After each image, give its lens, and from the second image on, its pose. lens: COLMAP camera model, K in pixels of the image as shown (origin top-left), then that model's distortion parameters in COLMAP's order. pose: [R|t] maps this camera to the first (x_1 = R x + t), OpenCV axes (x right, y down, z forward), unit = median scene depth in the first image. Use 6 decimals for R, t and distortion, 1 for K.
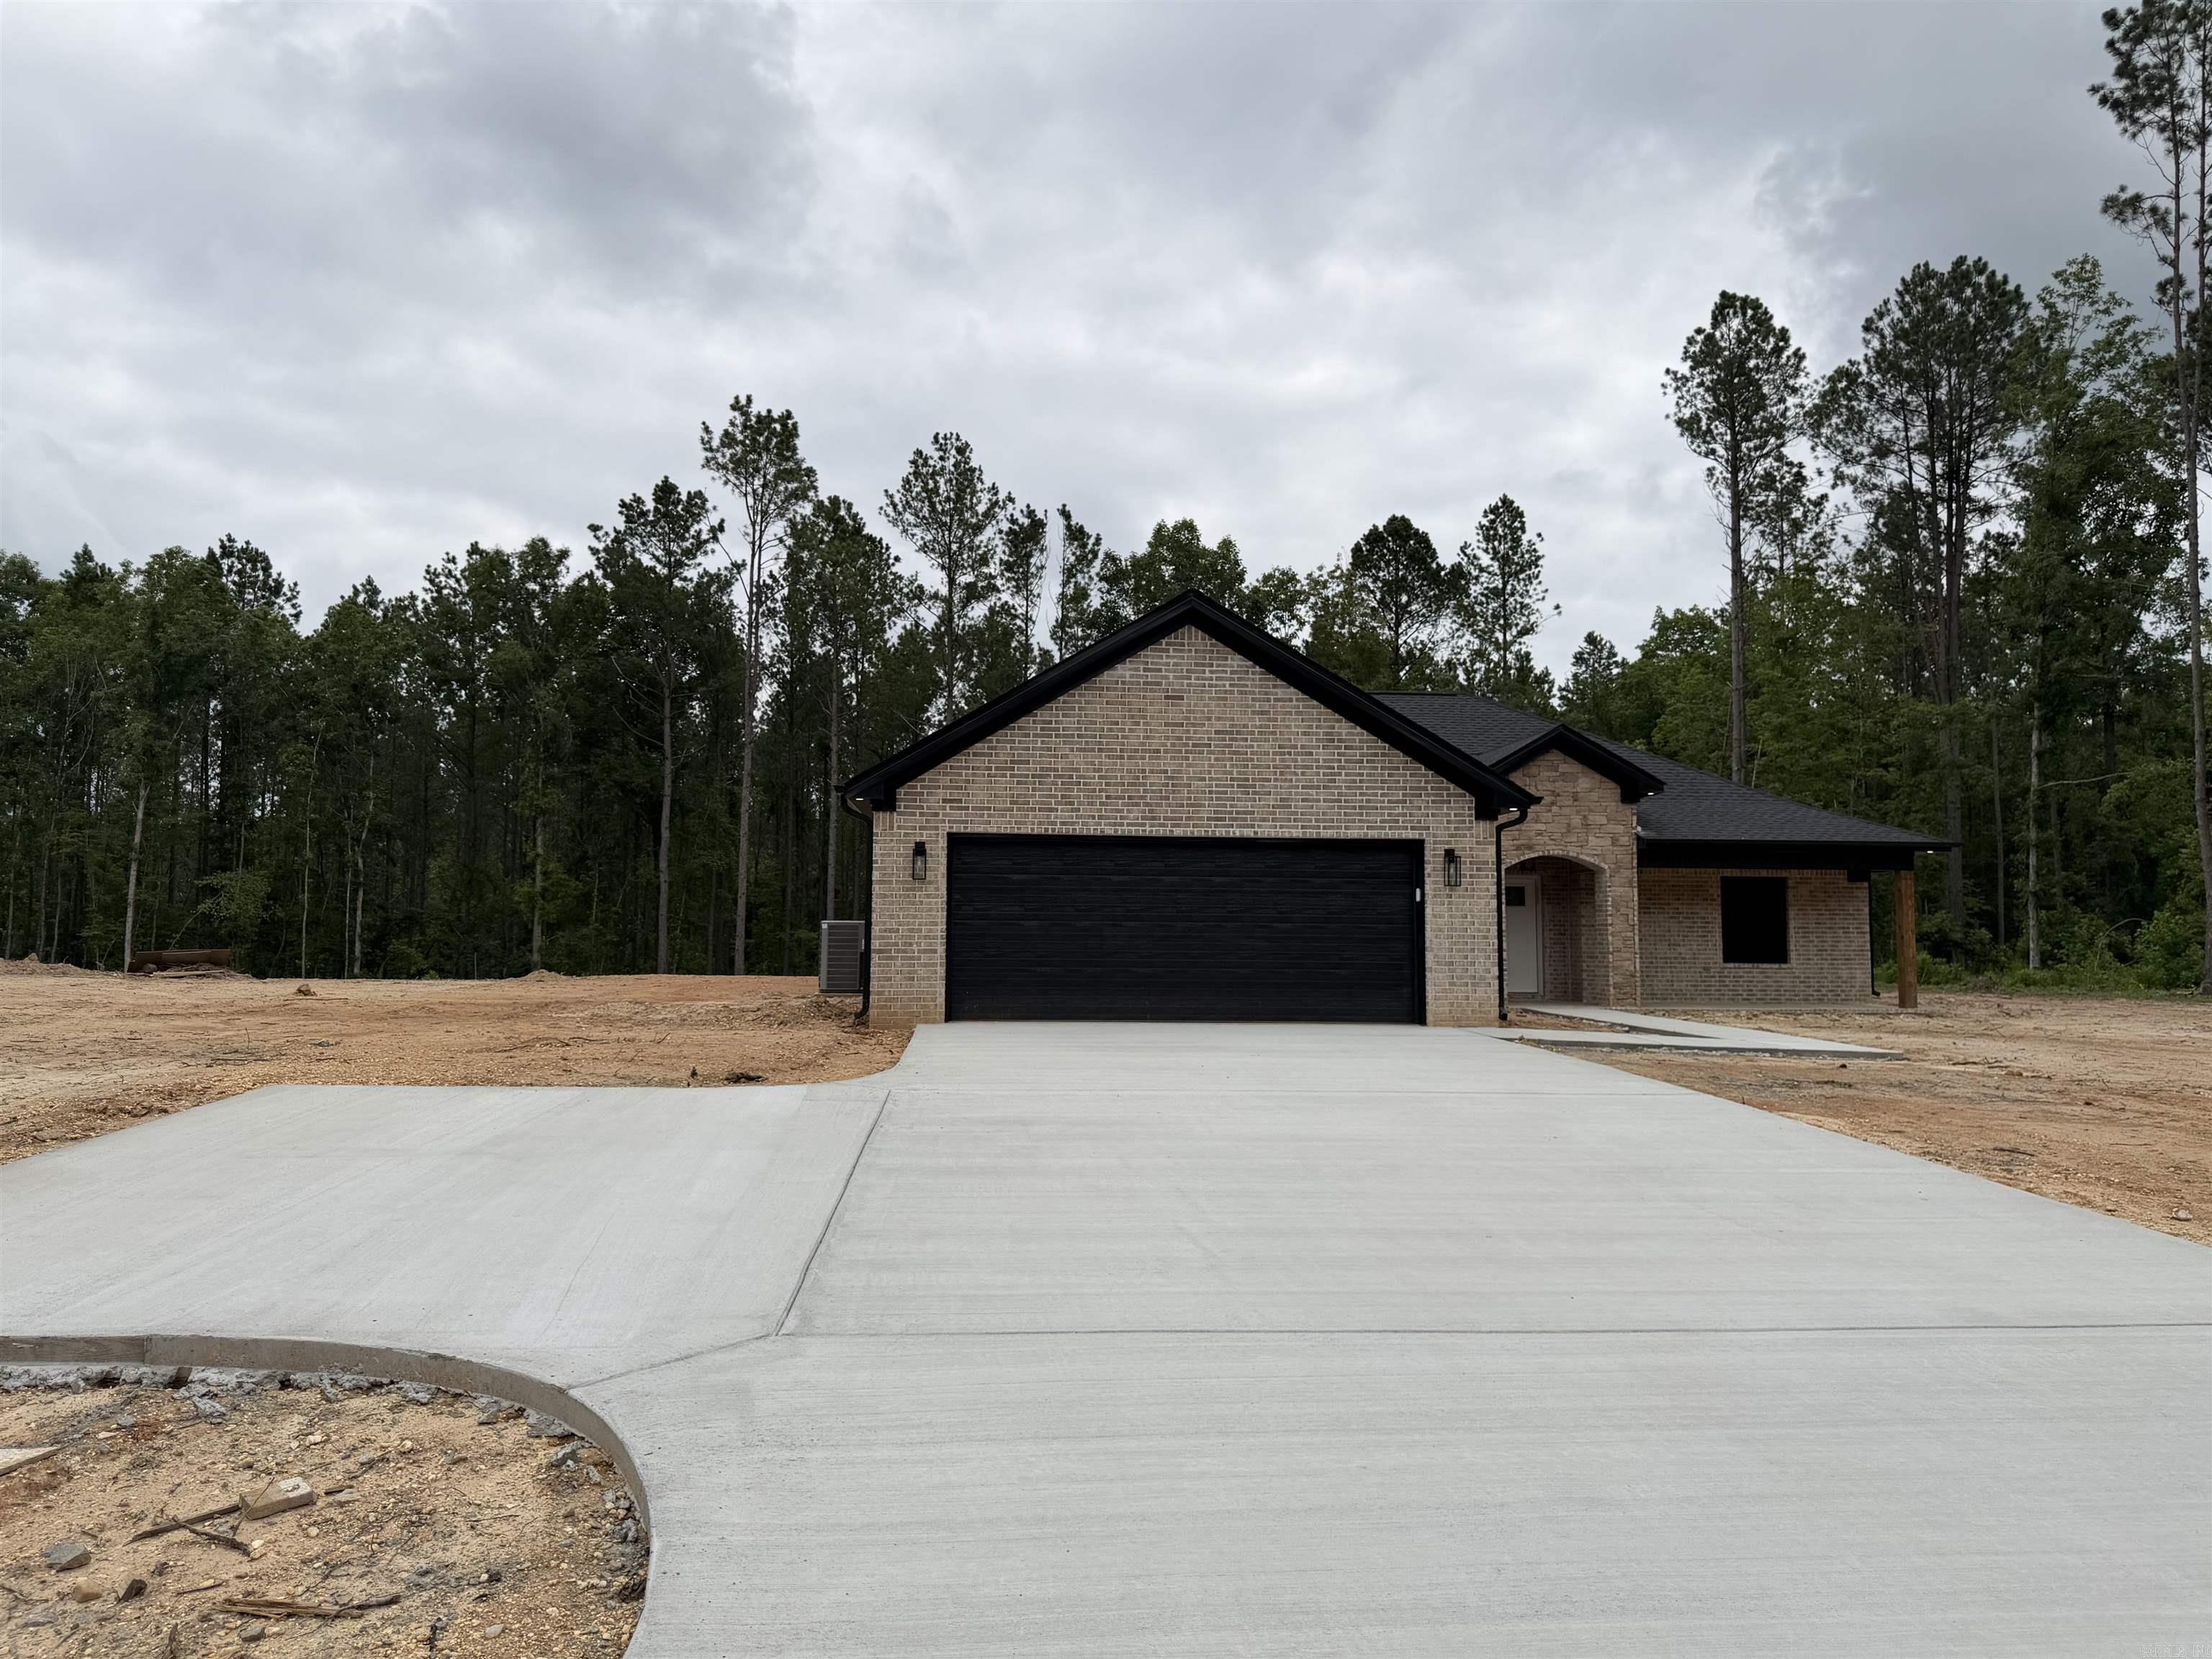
lens RADIAL K [[1557.2, 0, 1111.9], [0, 1557.2, 819.8], [0, 0, 1]] dist [0.056586, -0.071839]
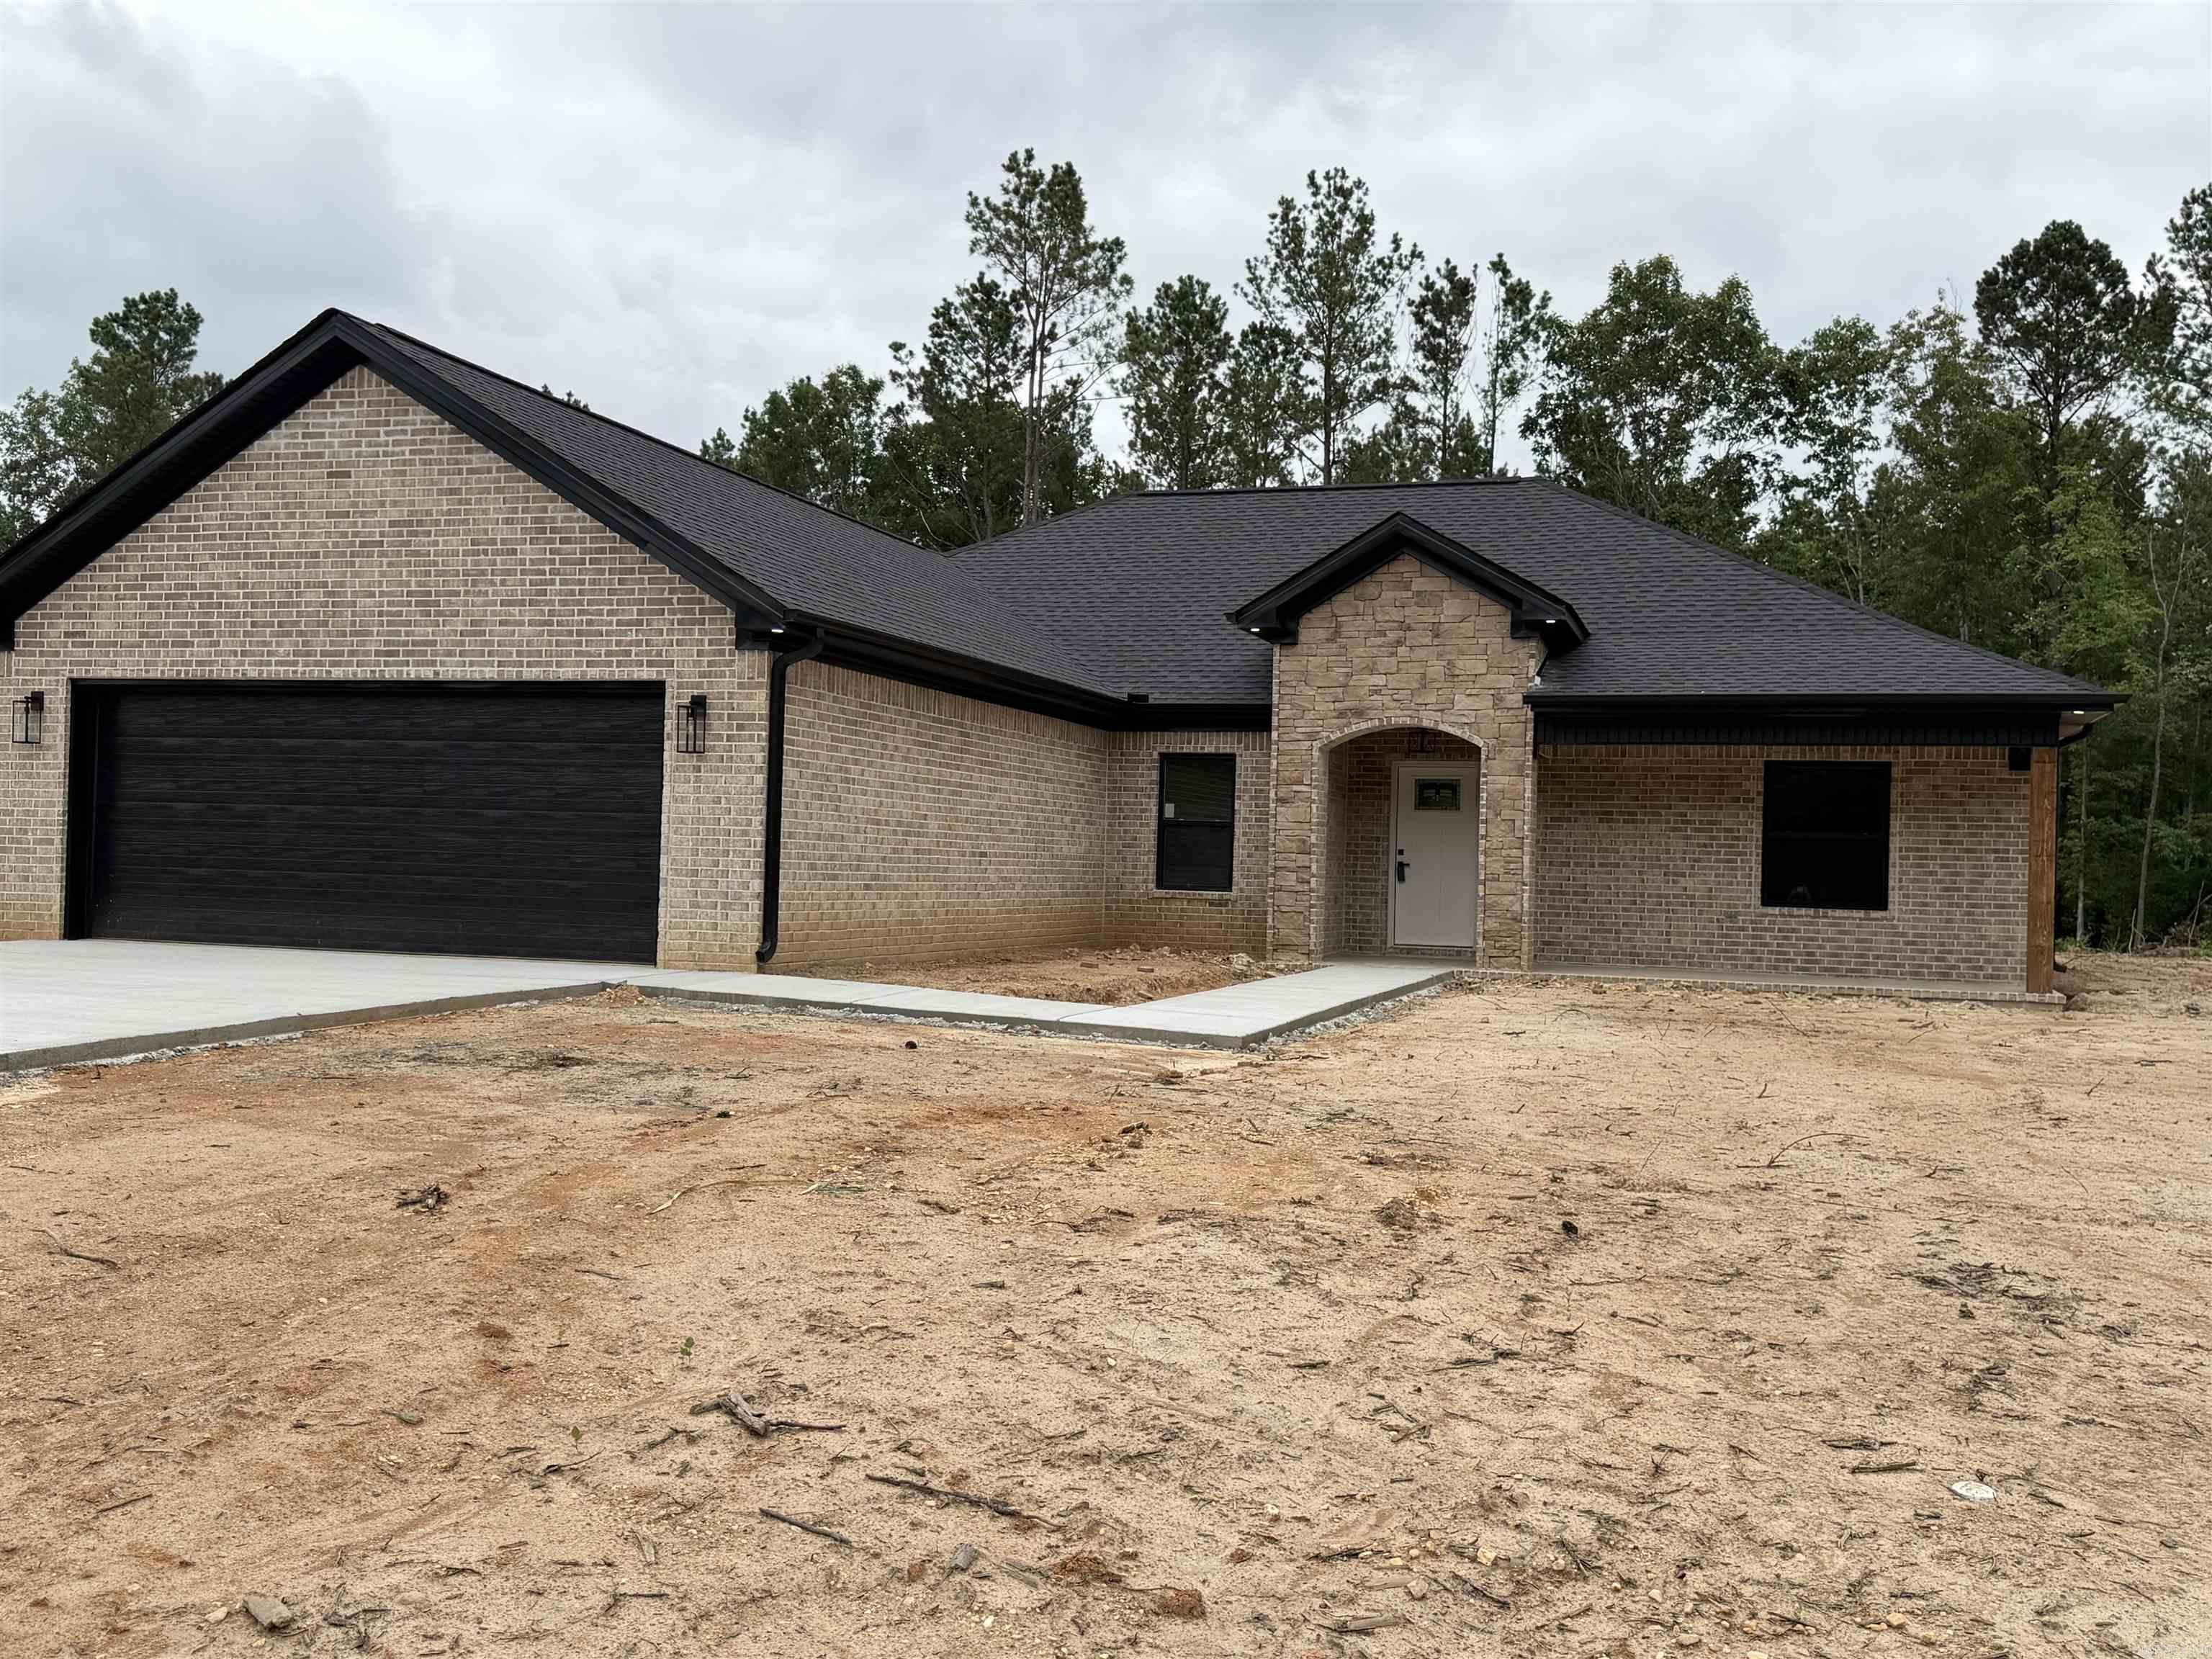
lens RADIAL K [[2053.1, 0, 1112.9], [0, 2053.1, 860.3], [0, 0, 1]] dist [0.050985, 0.000000]
pose [[0.921207, 0.017060, -0.388698, 0.464648], [0.007901, 0.998012, 0.062526, 0.022666], [0.388992, -0.060671, 0.919241, 0.184773]]
